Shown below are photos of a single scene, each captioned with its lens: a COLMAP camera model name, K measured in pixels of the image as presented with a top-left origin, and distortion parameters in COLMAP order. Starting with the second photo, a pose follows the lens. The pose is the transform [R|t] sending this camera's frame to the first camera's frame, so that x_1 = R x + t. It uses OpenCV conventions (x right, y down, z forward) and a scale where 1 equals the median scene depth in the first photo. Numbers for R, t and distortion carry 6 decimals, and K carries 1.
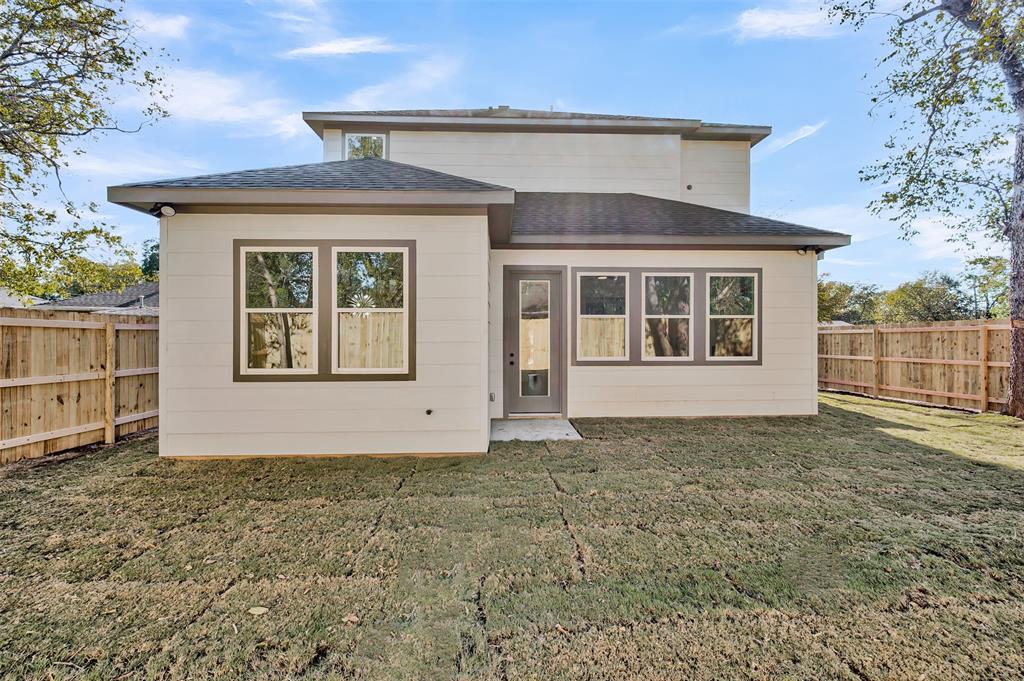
lens RADIAL K [[415.5, 0, 512.3], [0, 415.5, 339.3], [0, 0, 1]] dist [0.001269, 0.000253]
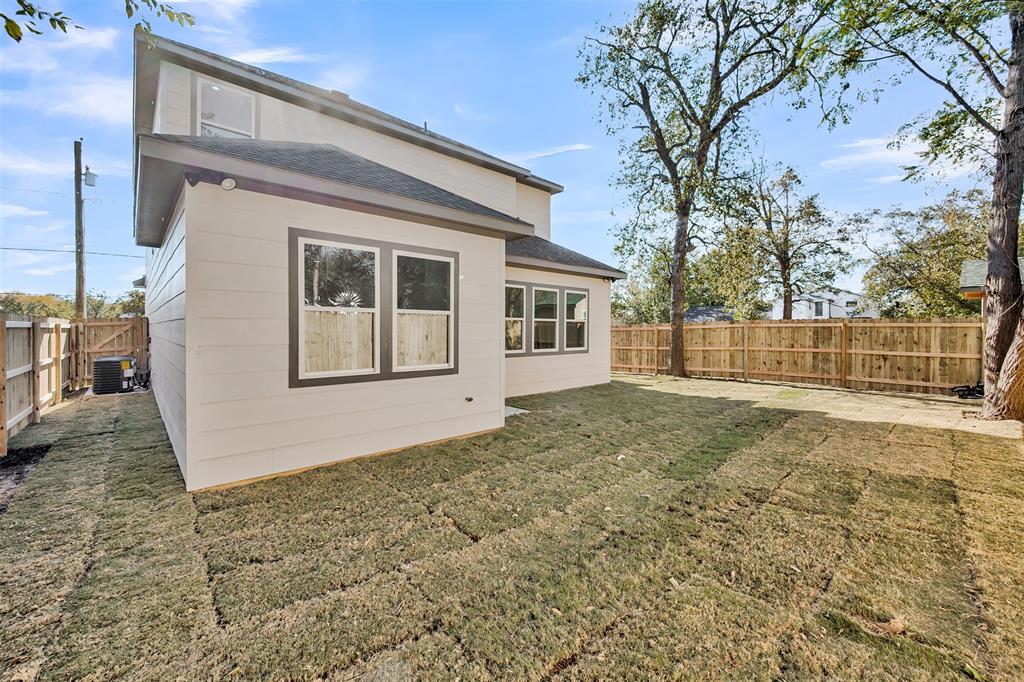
lens RADIAL K [[416.6, 0, 516.1], [0, 416.6, 334.2], [0, 0, 1]] dist [-0.000595, 0.000038]
pose [[0.766435, -0.000623, 0.642322, -0.590717], [-0.002410, 0.999990, 0.003846, -0.011121], [-0.642318, -0.004496, 0.766425, 0.002337]]
